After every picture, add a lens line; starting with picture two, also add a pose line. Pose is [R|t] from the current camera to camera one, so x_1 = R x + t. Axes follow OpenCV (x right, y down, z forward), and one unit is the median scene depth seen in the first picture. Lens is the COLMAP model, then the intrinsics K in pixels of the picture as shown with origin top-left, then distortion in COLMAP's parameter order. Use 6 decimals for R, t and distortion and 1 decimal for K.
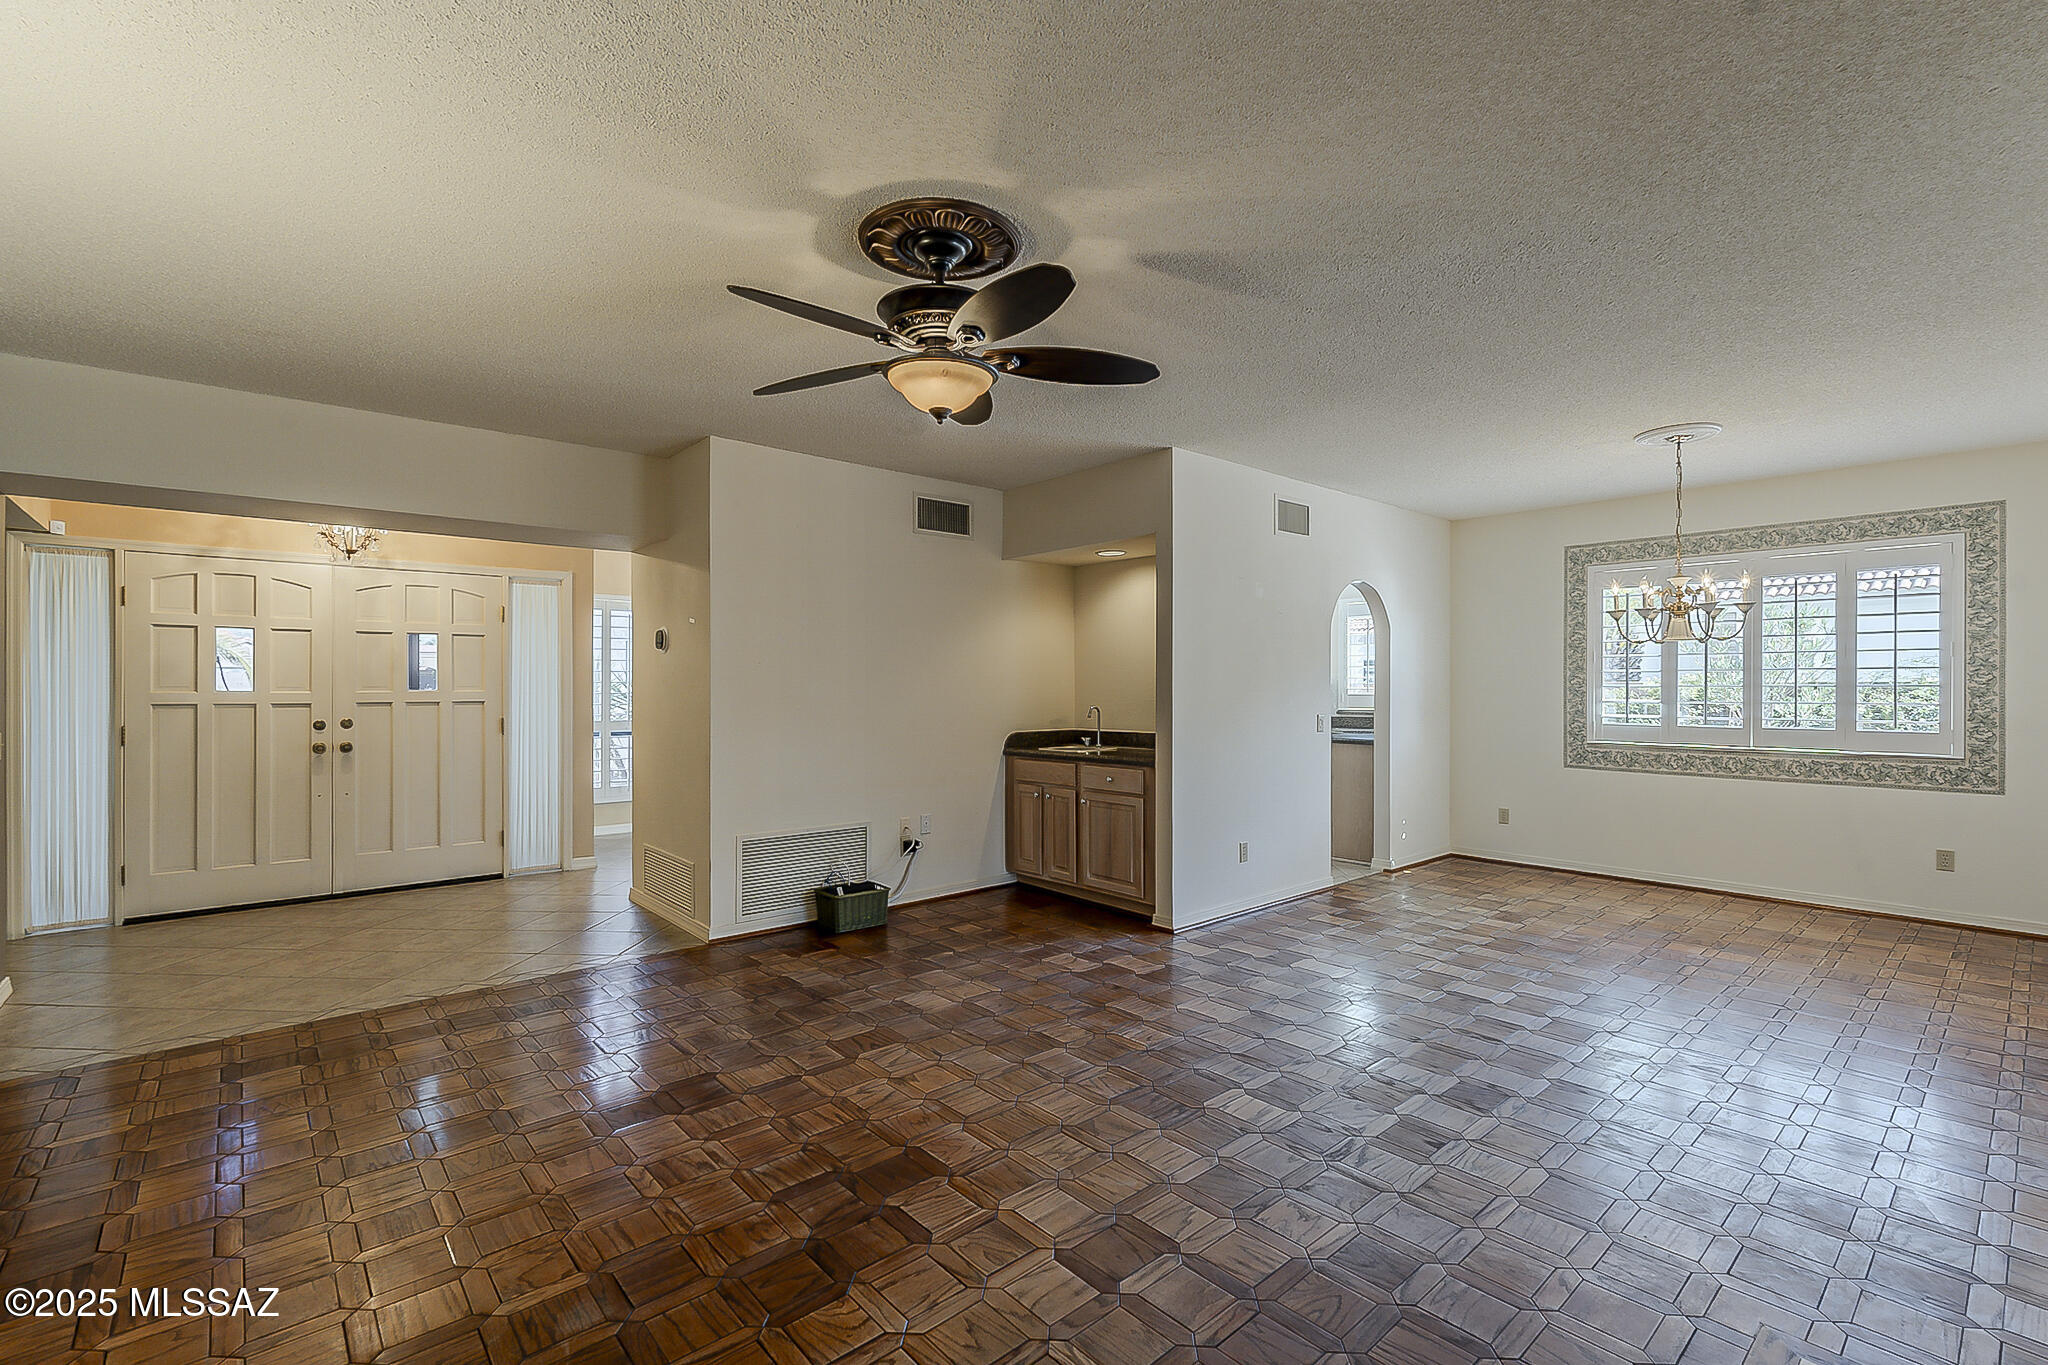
lens RADIAL K [[912.8, 0, 1027.8], [0, 912.8, 681.5], [0, 0, 1]] dist [-0.005883, 0.000636]
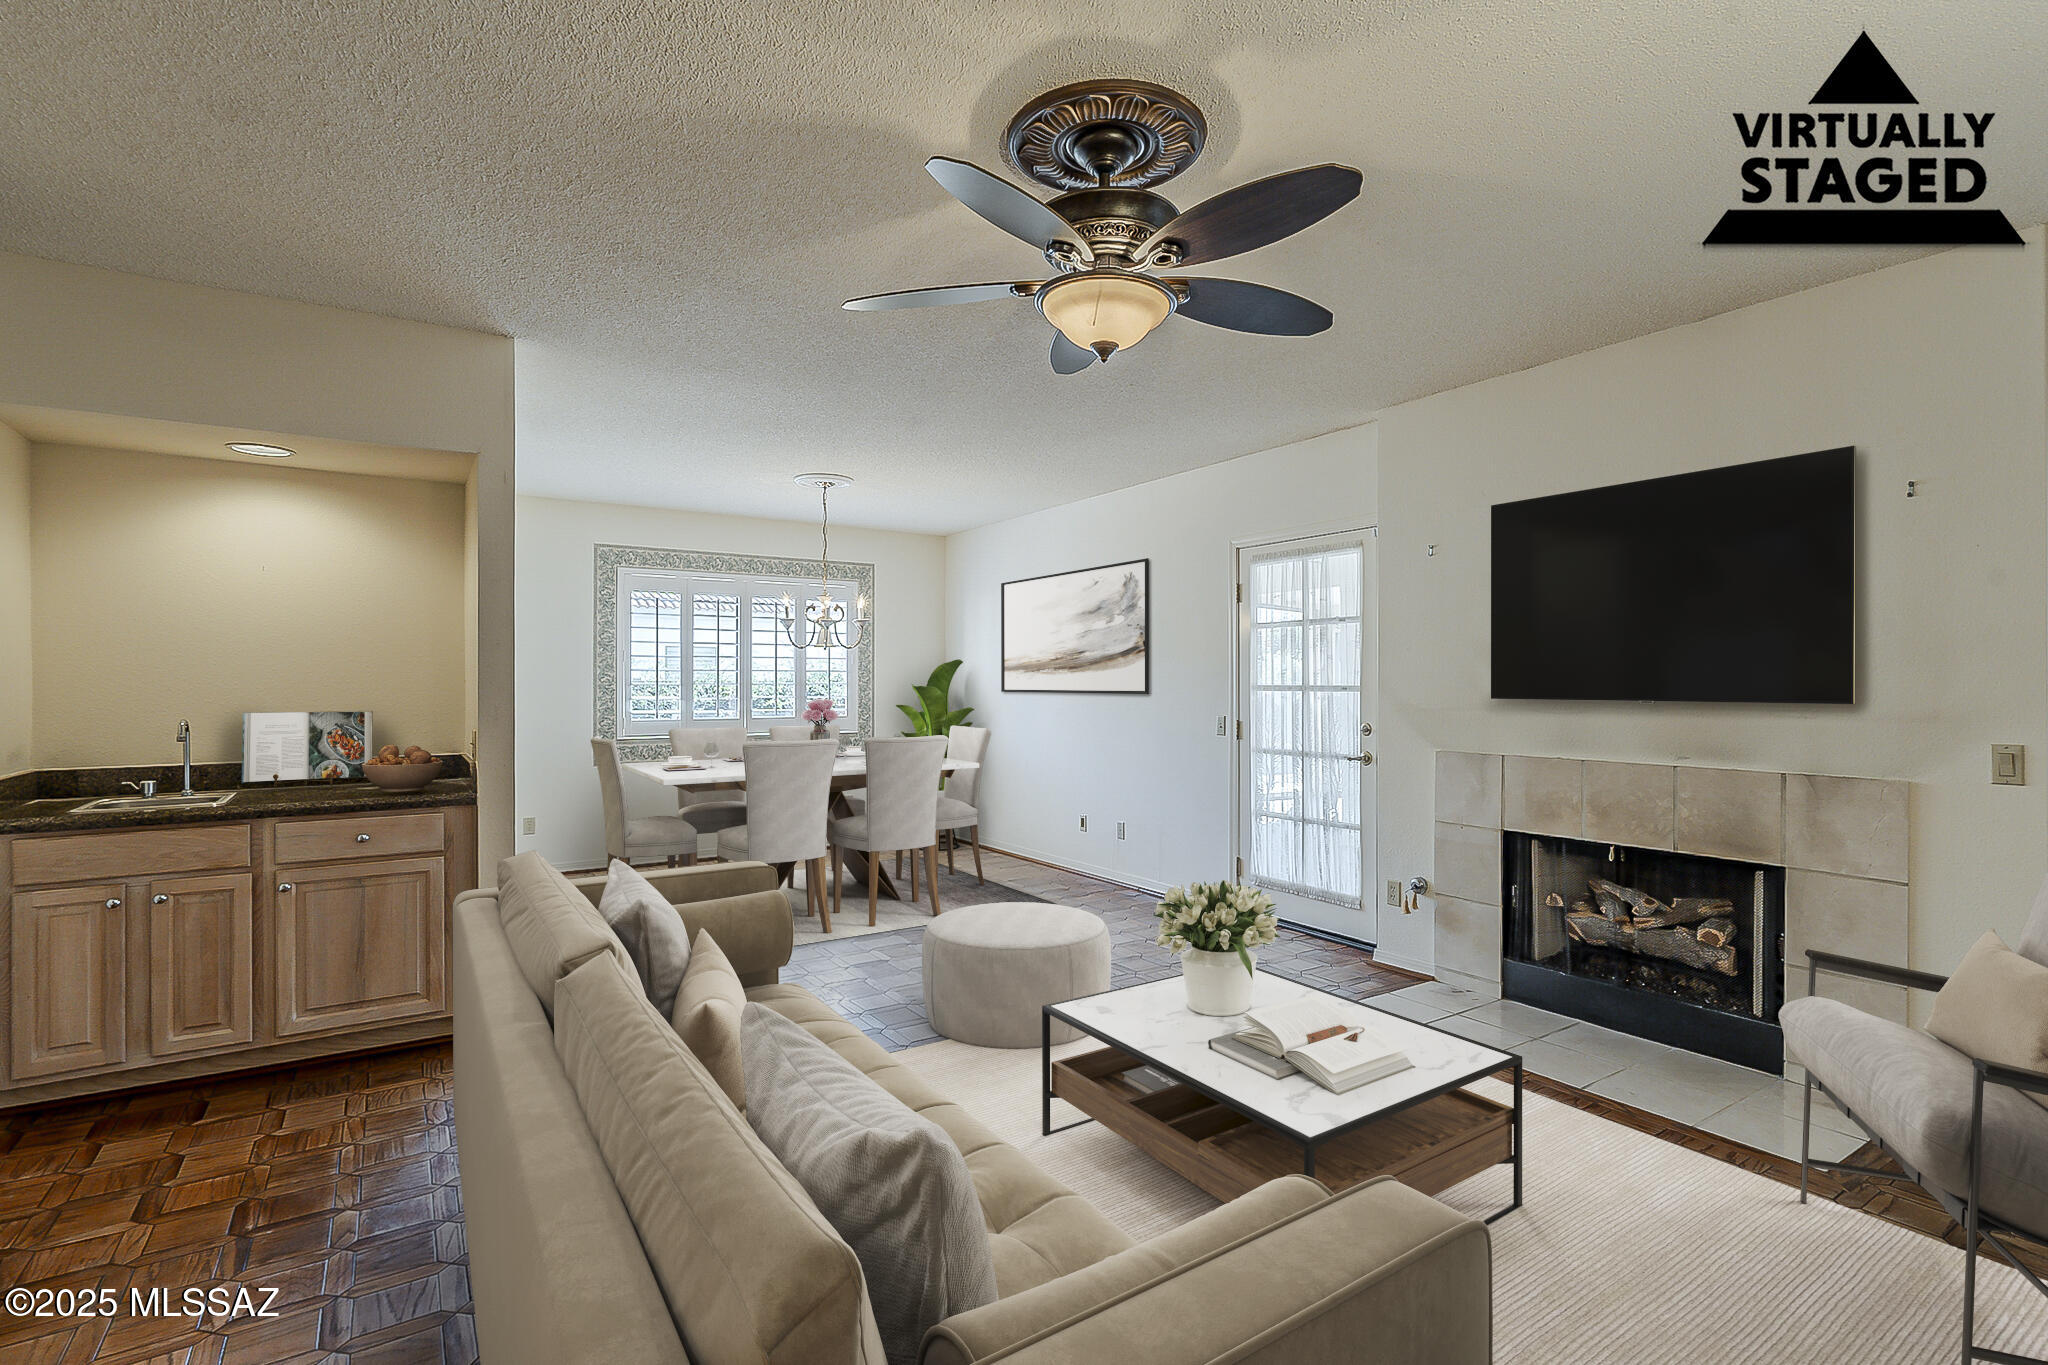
lens RADIAL K [[945.9, 0, 1028.6], [0, 945.9, 689.7], [0, 0, 1]] dist [-0.002582, -0.000235]
pose [[0.142264, -0.005744, 0.989812, -0.398326], [-0.002401, 0.999978, 0.006148, 0.004086], [-0.989826, -0.003251, 0.142247, 0.413334]]
